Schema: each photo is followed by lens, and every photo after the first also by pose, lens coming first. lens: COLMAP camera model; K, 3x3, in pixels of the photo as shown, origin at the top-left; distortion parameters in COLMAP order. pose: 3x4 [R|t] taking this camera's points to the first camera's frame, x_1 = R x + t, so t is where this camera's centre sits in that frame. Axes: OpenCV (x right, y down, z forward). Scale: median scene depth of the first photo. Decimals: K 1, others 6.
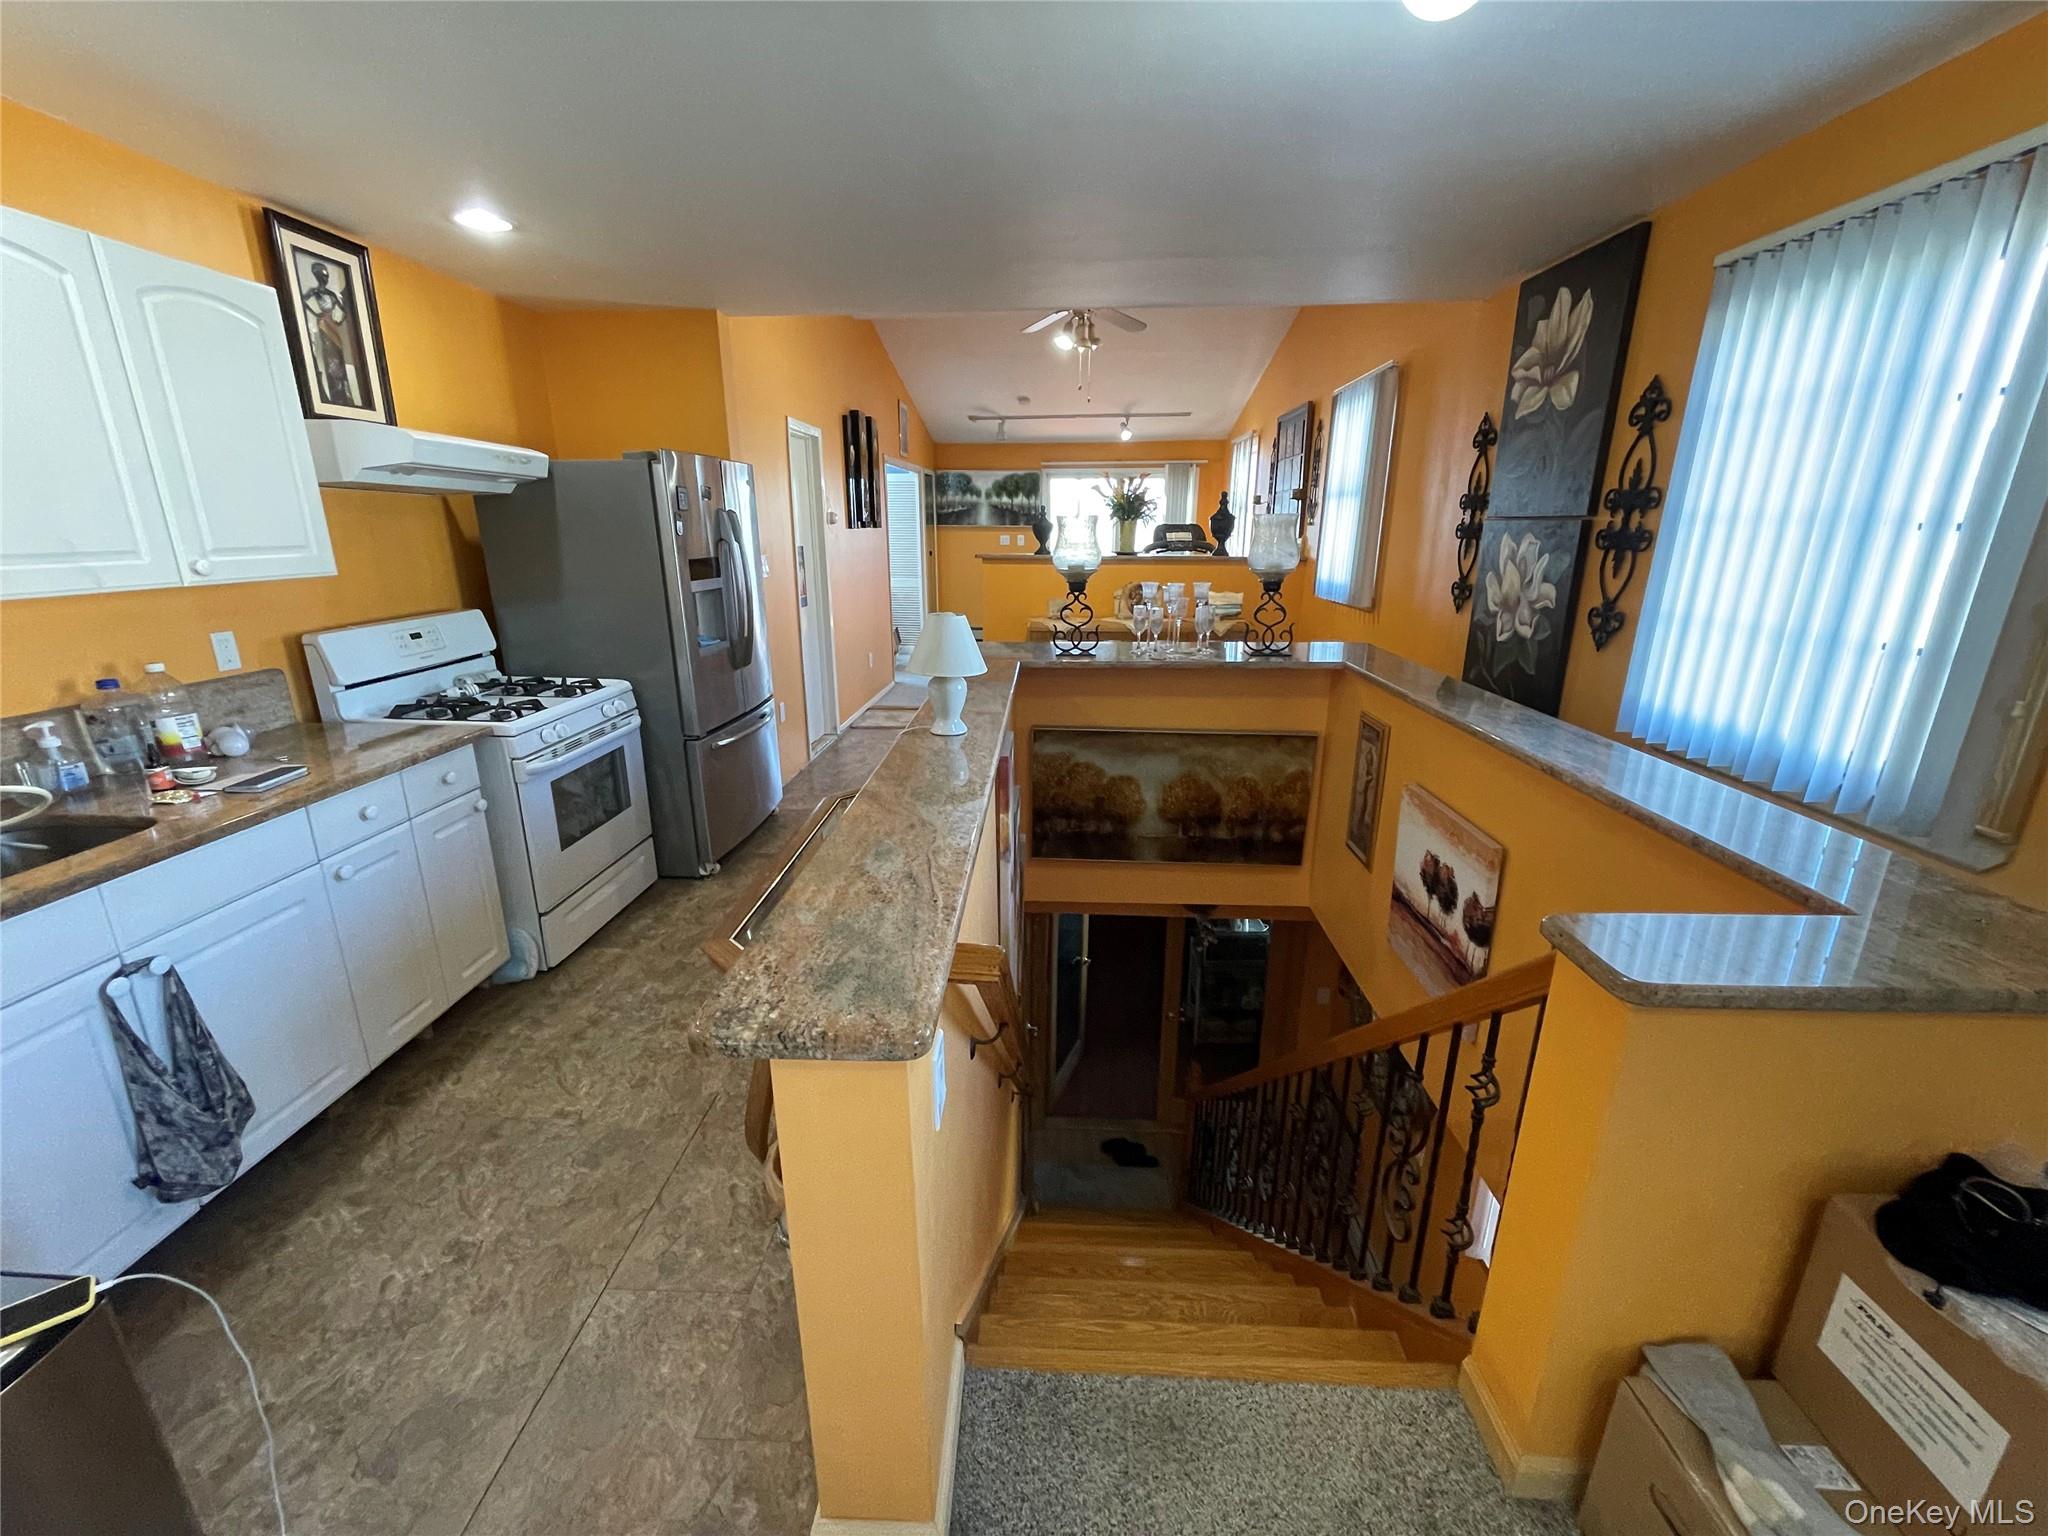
lens RADIAL K [[823.5, 0, 1021.6], [0, 823.5, 770.2], [0, 0, 1]] dist [-0.002589, -0.000560]
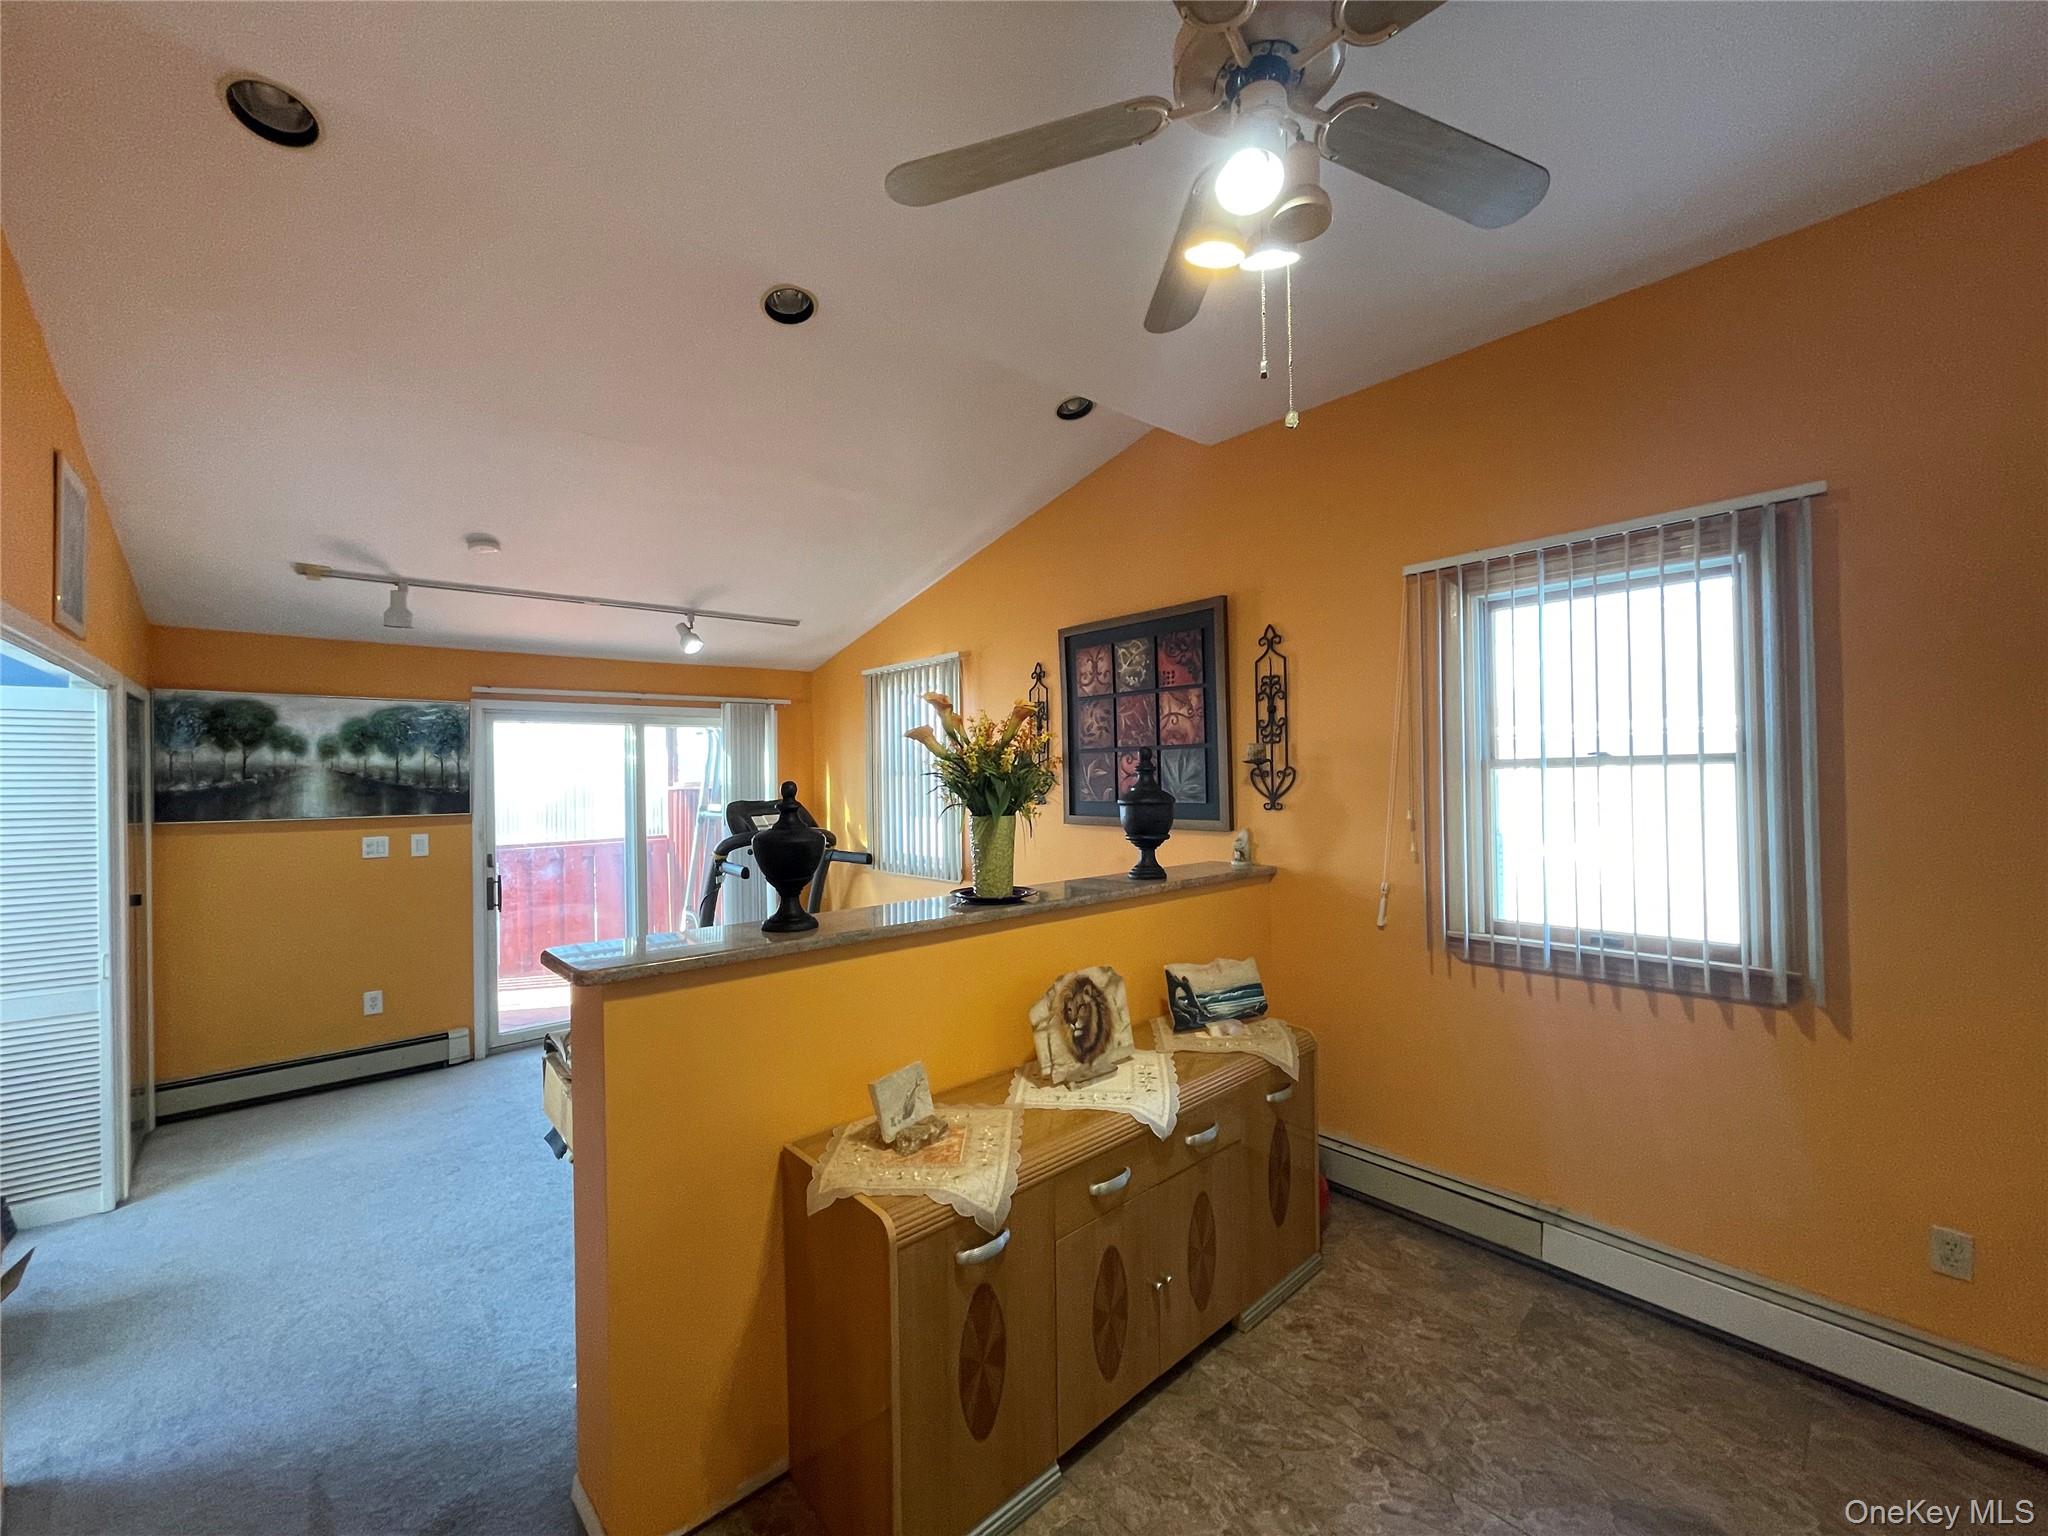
lens RADIAL K [[823.5, 0, 1021.6], [0, 823.5, 770.2], [0, 0, 1]] dist [-0.002589, -0.000560]
pose [[0.708523, -0.004998, 0.705670, -0.087342], [0.216719, 0.953193, -0.210844, -0.153773], [-0.671586, 0.302320, 0.676443, 0.465891]]
